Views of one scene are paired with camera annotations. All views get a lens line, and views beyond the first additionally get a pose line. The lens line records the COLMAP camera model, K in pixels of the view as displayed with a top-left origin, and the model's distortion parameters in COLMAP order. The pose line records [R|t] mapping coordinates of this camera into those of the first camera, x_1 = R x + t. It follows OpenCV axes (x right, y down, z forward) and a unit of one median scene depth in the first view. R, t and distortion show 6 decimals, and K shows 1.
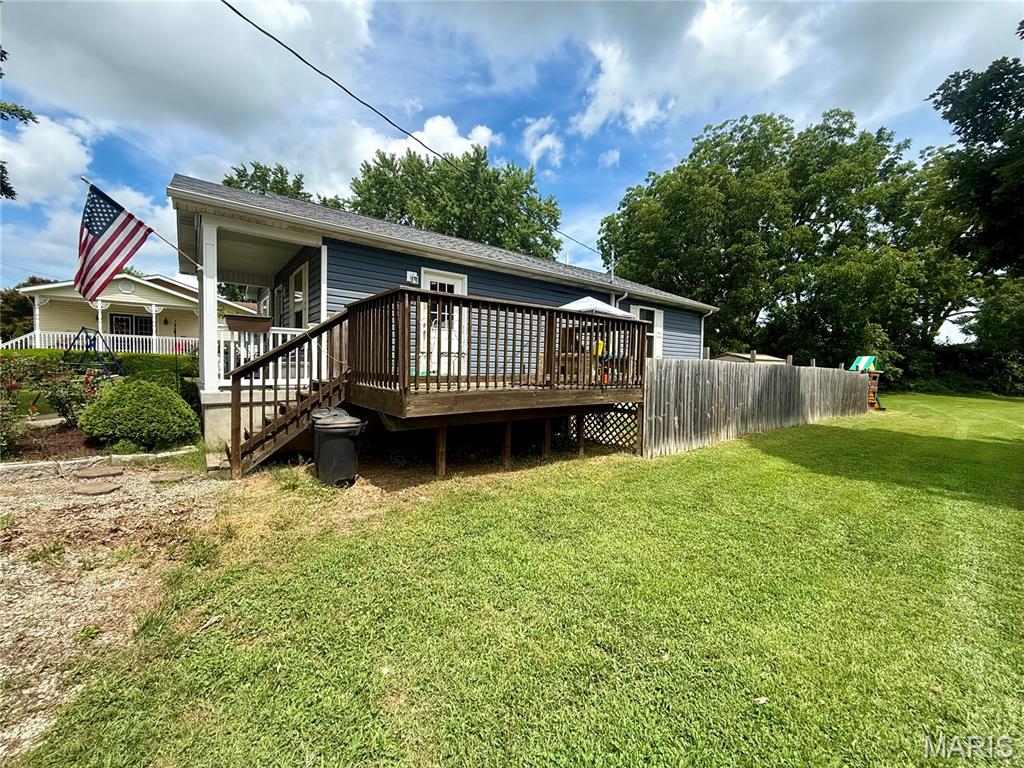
lens RADIAL K [[410.7, 0, 510.7], [0, 410.7, 382.2], [0, 0, 1]] dist [0.000018, 0.000473]
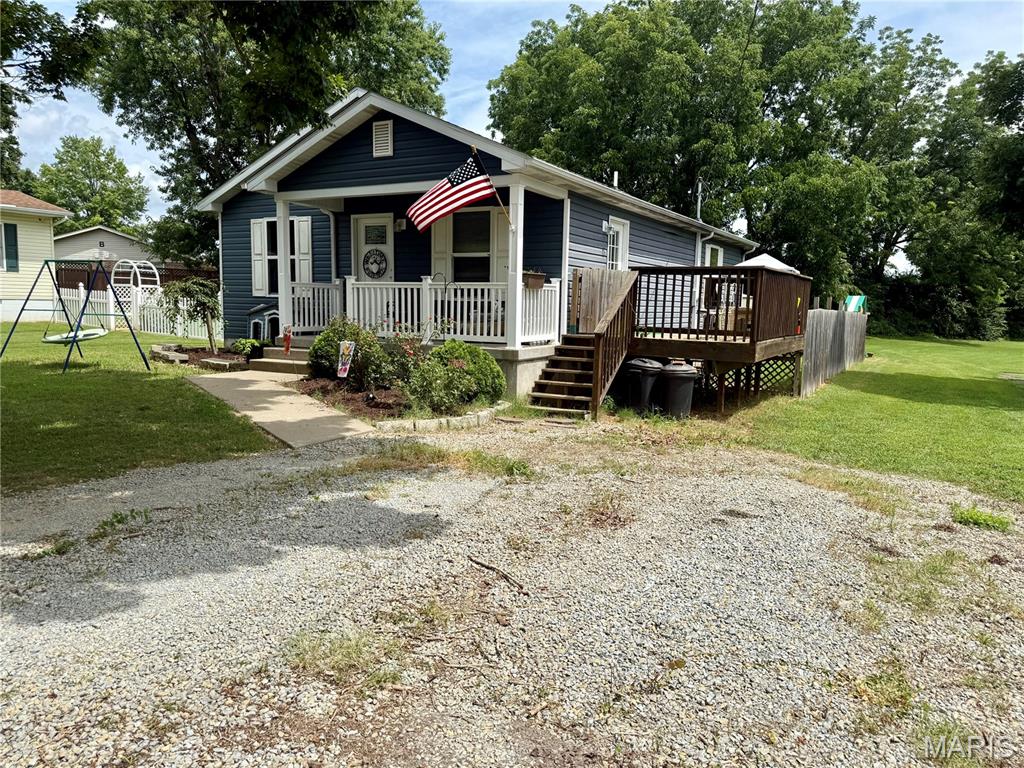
lens RADIAL K [[746.7, 0, 512.0], [0, 746.7, 384.9], [0, 0, 1]] dist [0.000550, -0.010053]
pose [[0.927406, -0.037768, 0.372144, -0.237411], [0.007168, 0.996501, 0.083269, -0.006503], [-0.373987, -0.074556, 0.924432, -0.122729]]
